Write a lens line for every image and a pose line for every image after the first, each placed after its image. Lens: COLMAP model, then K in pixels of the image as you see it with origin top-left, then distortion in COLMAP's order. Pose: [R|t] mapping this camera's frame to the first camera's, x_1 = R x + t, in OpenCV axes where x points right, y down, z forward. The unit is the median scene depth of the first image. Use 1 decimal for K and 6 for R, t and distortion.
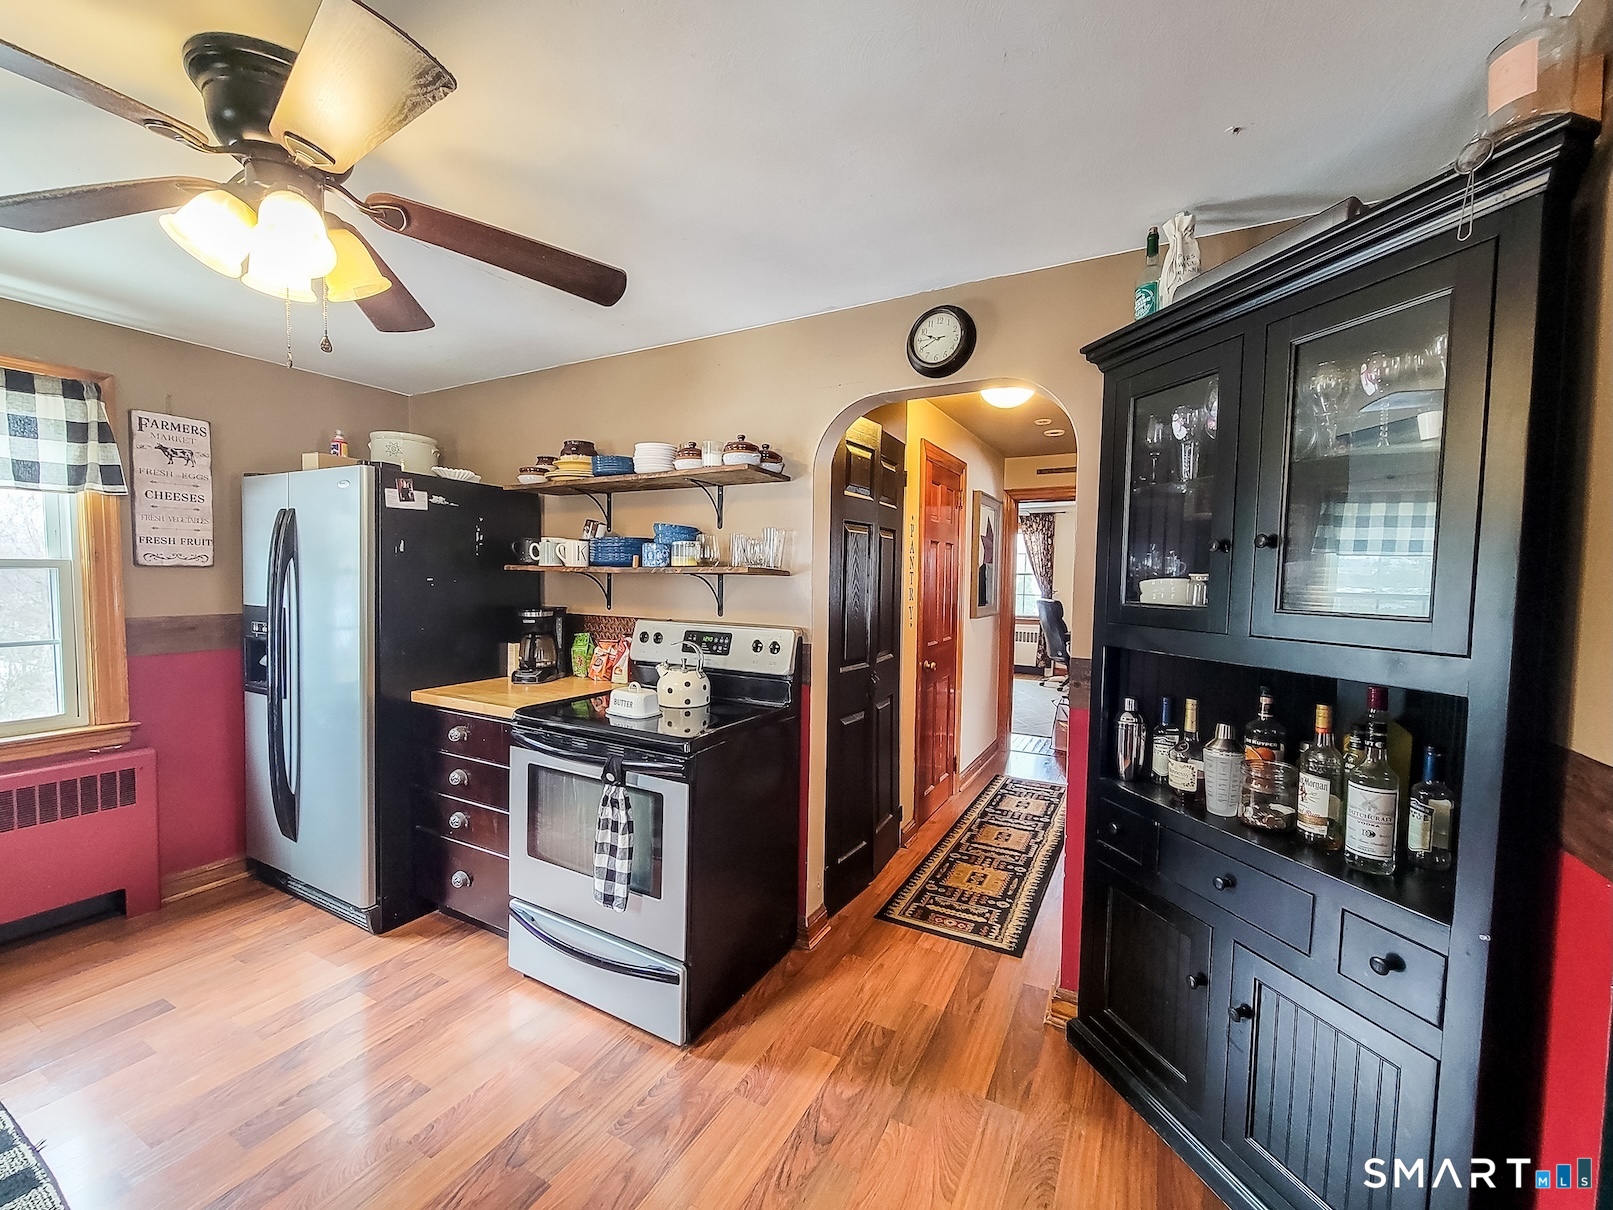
lens RADIAL K [[656.0, 0, 807.4], [0, 656.0, 605.7], [0, 0, 1]] dist [0.000538, -0.000830]
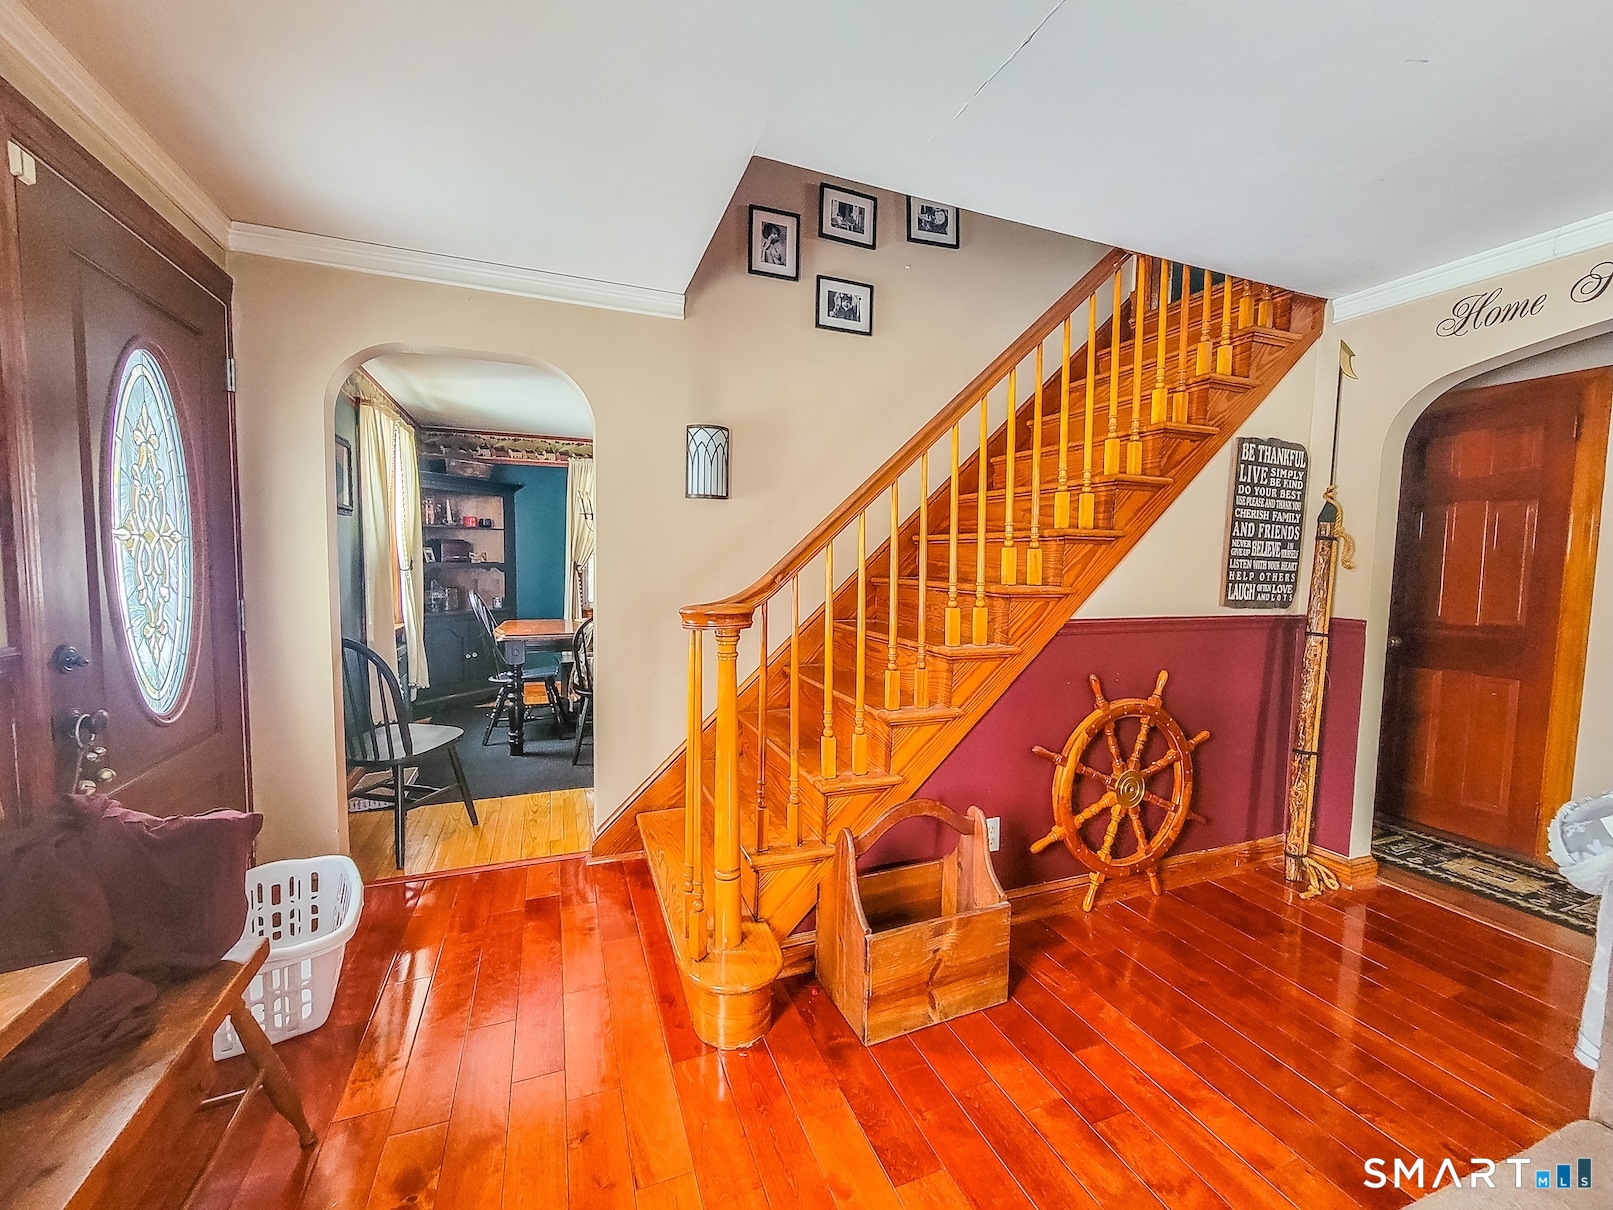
lens RADIAL K [[656.0, 0, 816.2], [0, 656.0, 616.2], [0, 0, 1]] dist [0.000538, -0.000830]
pose [[-0.638187, 0.040349, -0.768824, 2.518653], [-0.063689, 0.992436, 0.104951, 0.016531], [0.767243, 0.115944, -0.630790, 1.673599]]
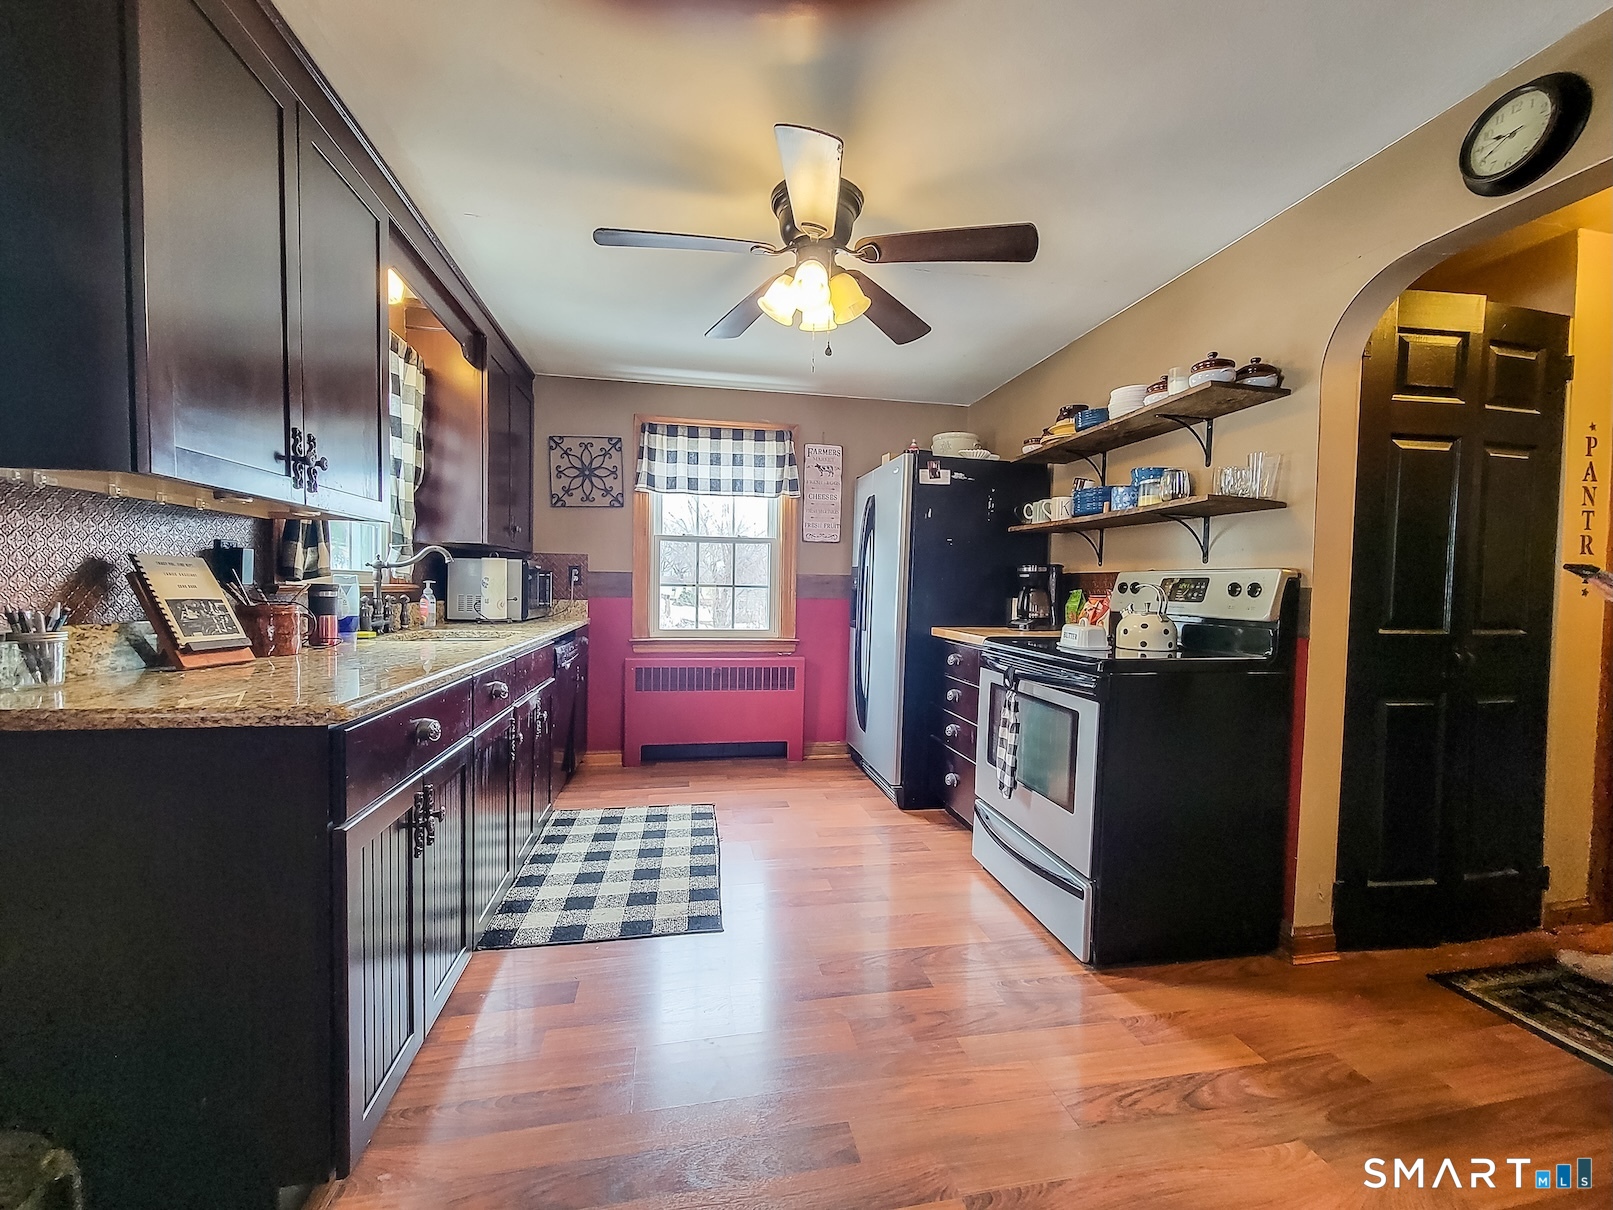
lens RADIAL K [[656.0, 0, 807.3], [0, 656.0, 602.5], [0, 0, 1]] dist [0.000538, -0.000830]
pose [[0.634154, 0.020857, -0.772925, 0.293550], [-0.047078, 0.998823, -0.011673, 0.142315], [0.771772, 0.043790, 0.634390, 0.005518]]
